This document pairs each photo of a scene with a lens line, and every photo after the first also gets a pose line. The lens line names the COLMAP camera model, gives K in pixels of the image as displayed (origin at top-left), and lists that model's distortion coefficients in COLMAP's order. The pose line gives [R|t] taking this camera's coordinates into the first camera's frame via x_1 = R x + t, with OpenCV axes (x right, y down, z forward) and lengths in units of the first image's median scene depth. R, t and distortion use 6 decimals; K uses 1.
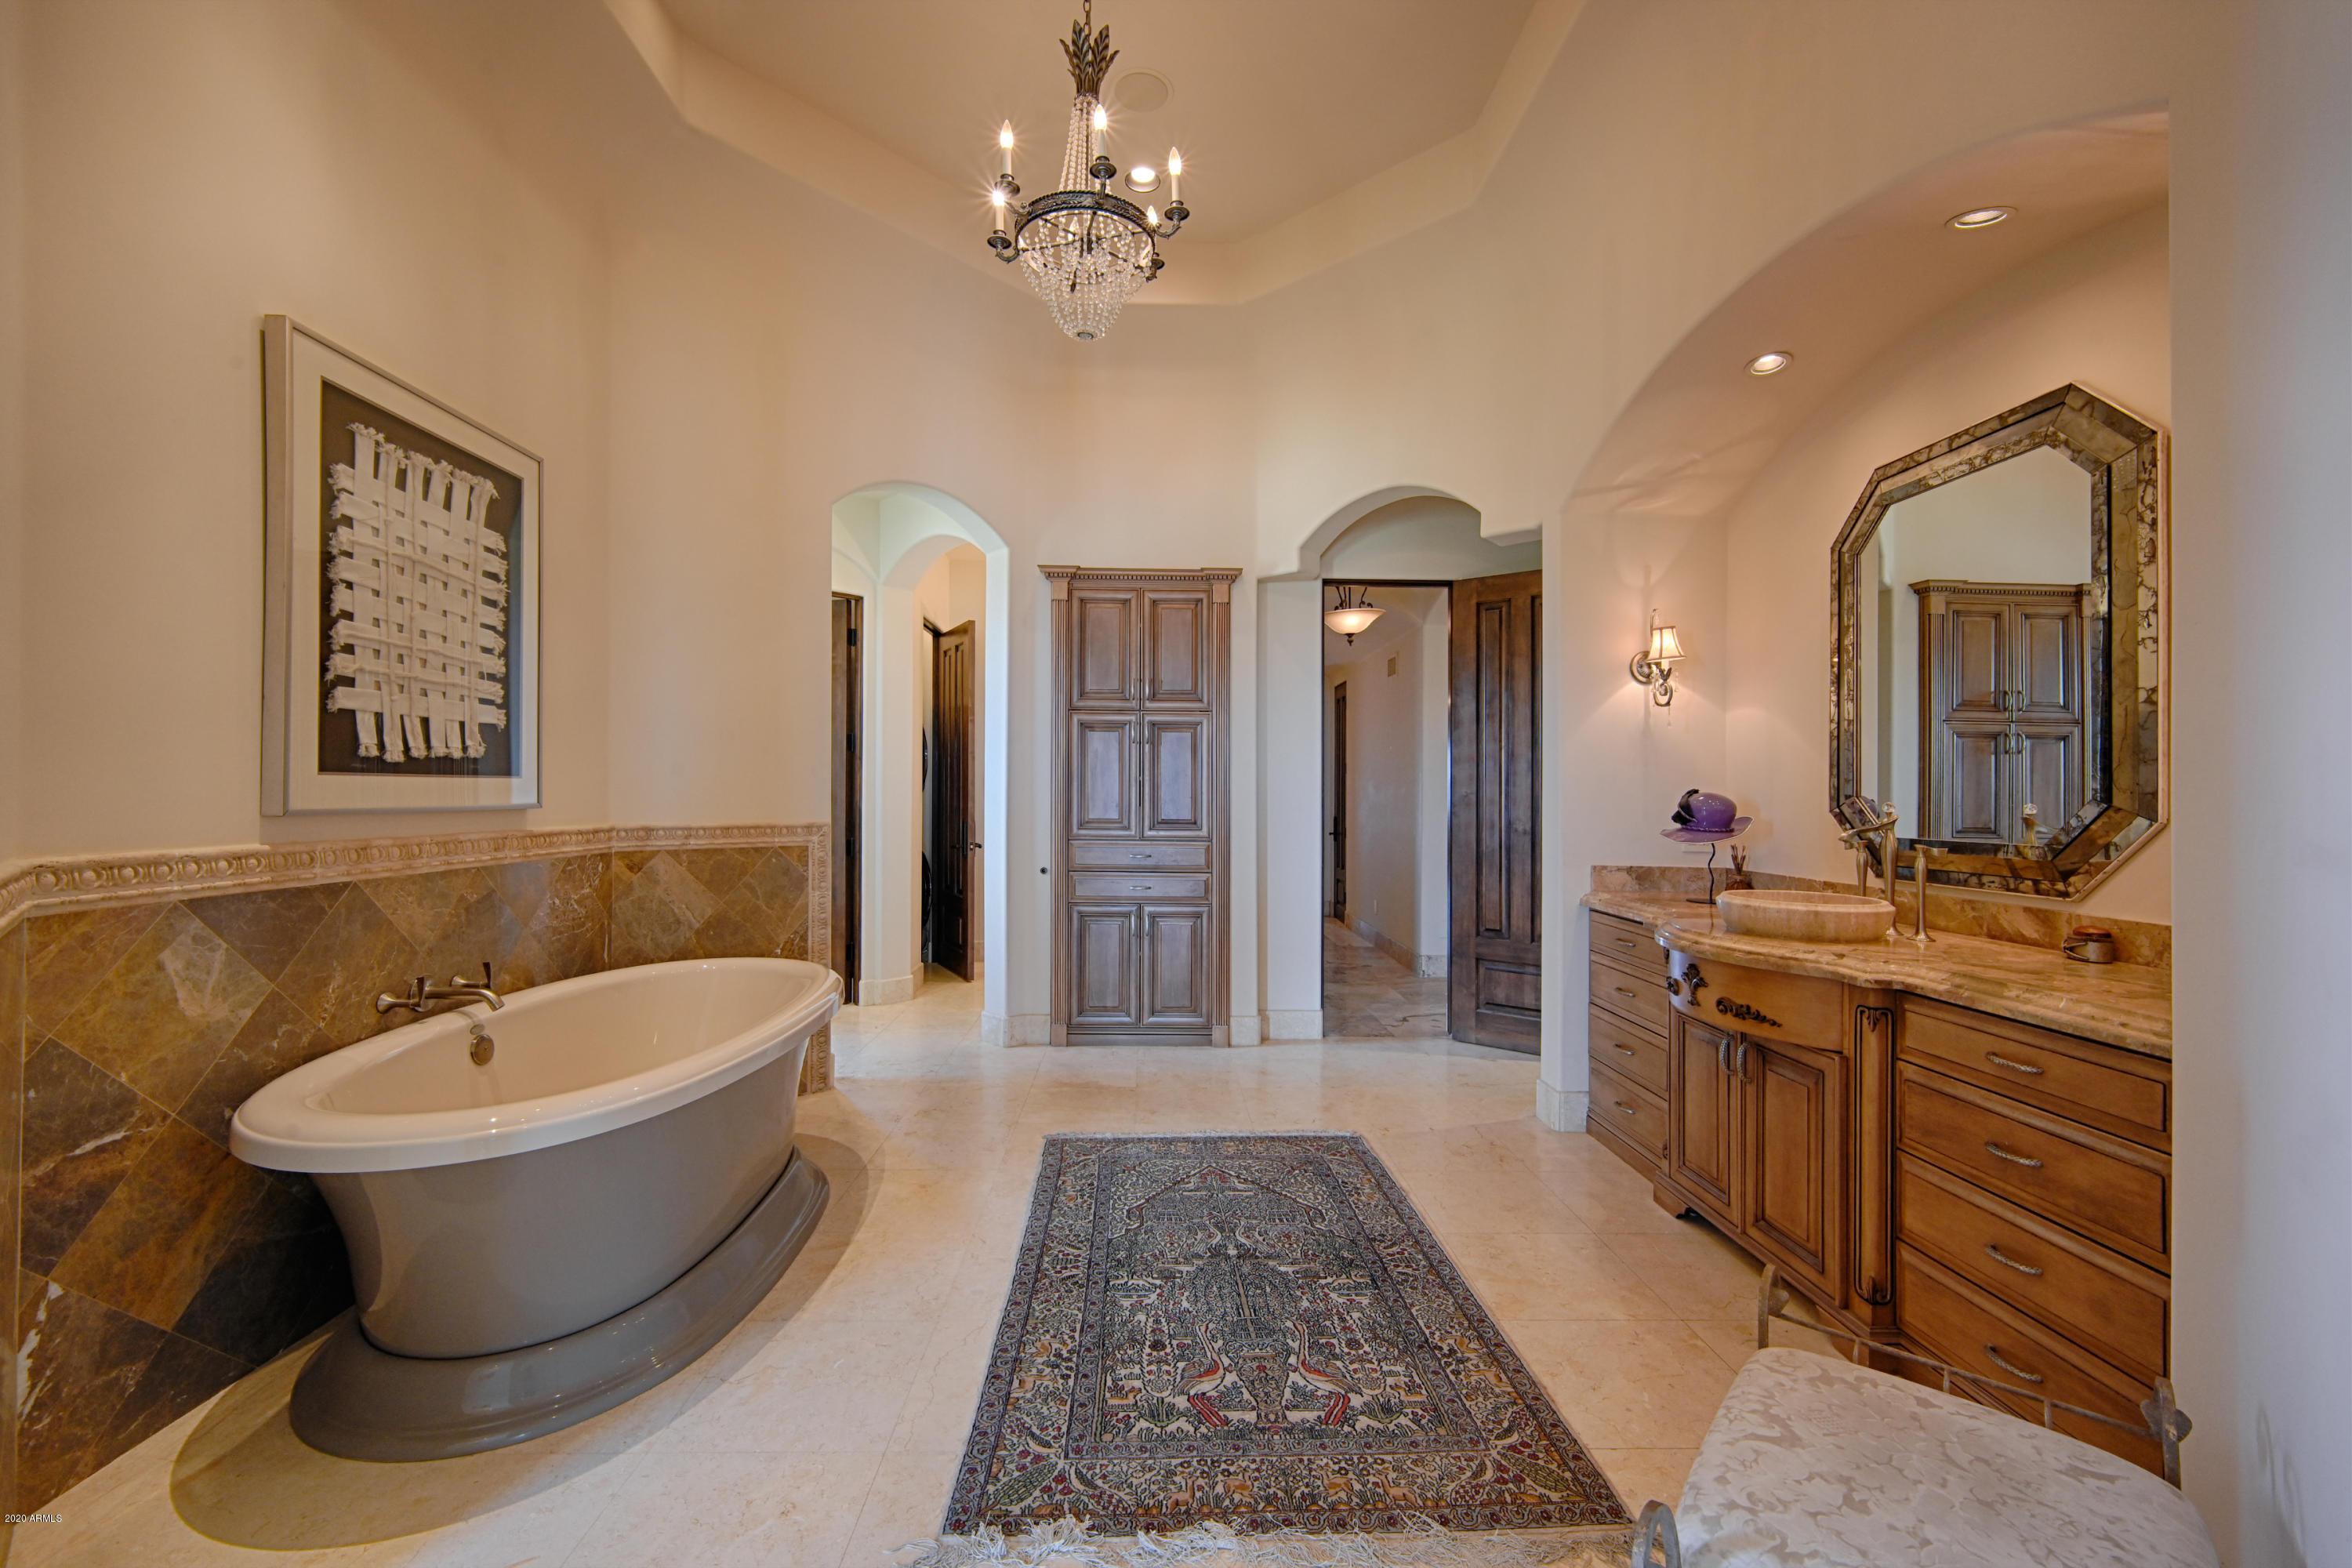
lens RADIAL K [[933.0, 0, 1179.9], [0, 933.0, 787.2], [0, 0, 1]] dist [-0.000360, -0.000019]
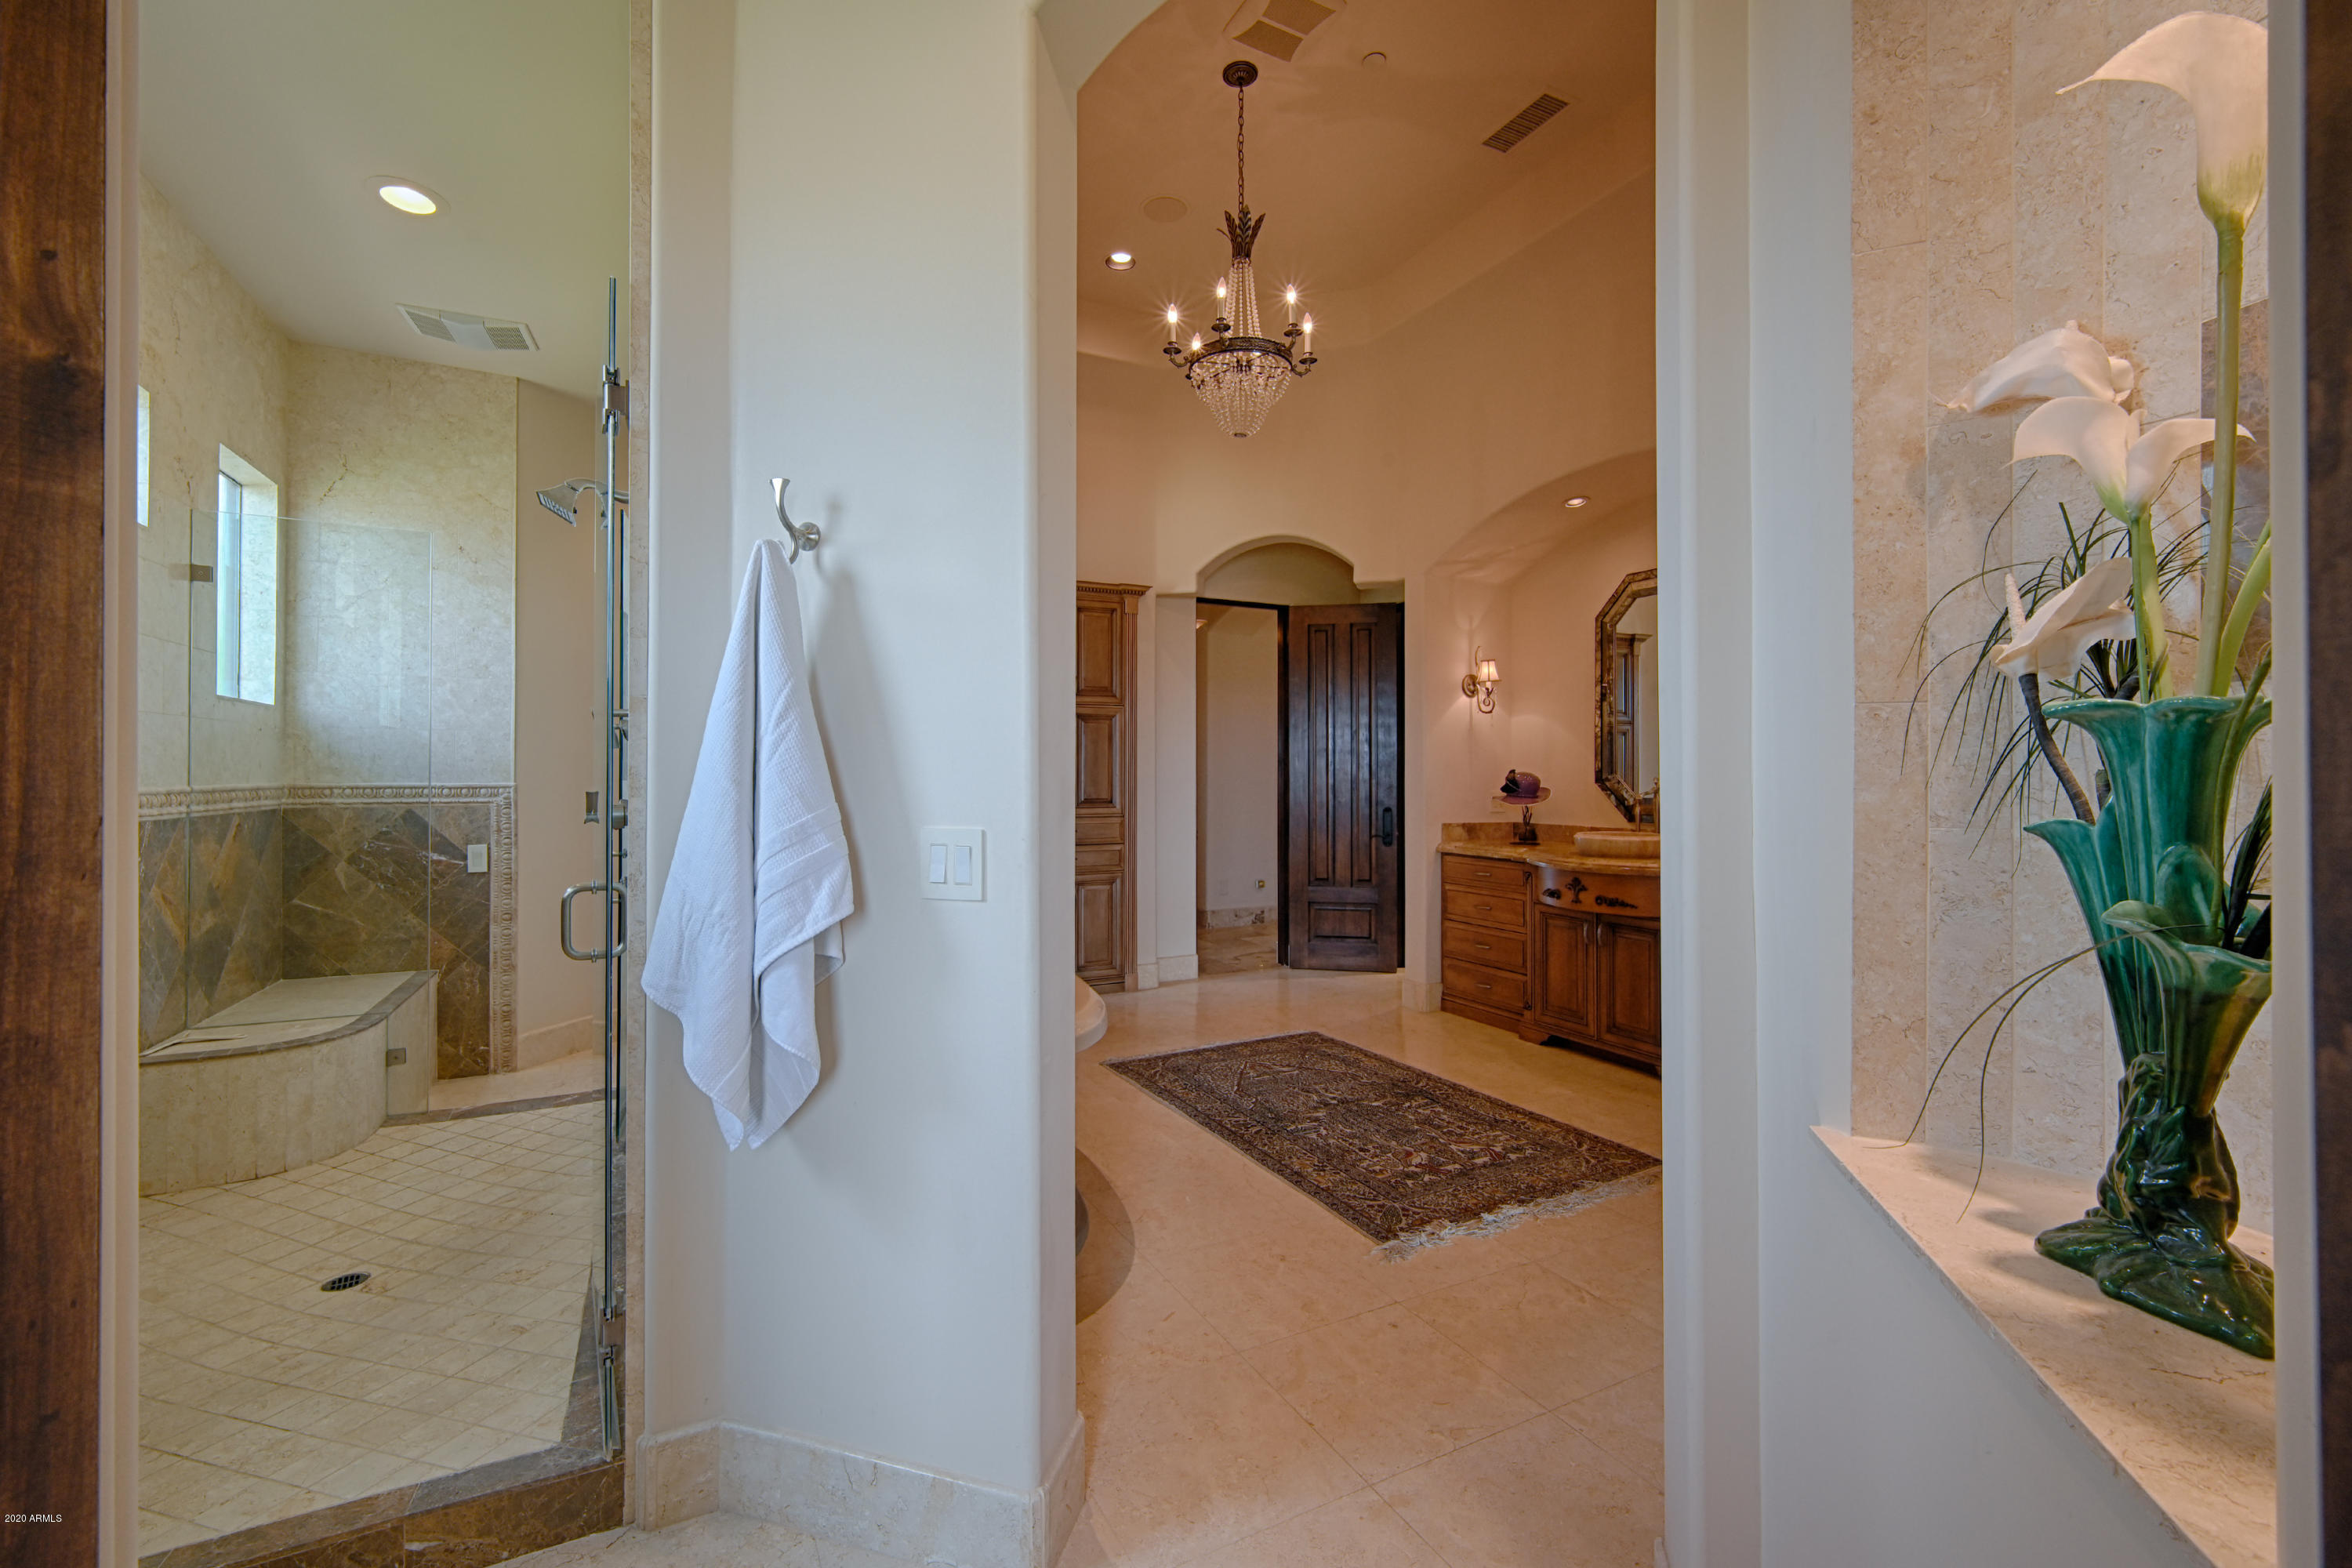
lens RADIAL K [[946.2, 0, 1177.1], [0, 946.2, 766.5], [0, 0, 1]] dist [0.000383, 0.000051]
pose [[0.903843, -0.006702, 0.427812, -0.671557], [0.007128, 0.999974, 0.000607, -0.008287], [-0.427805, 0.002501, 0.903868, -0.165971]]
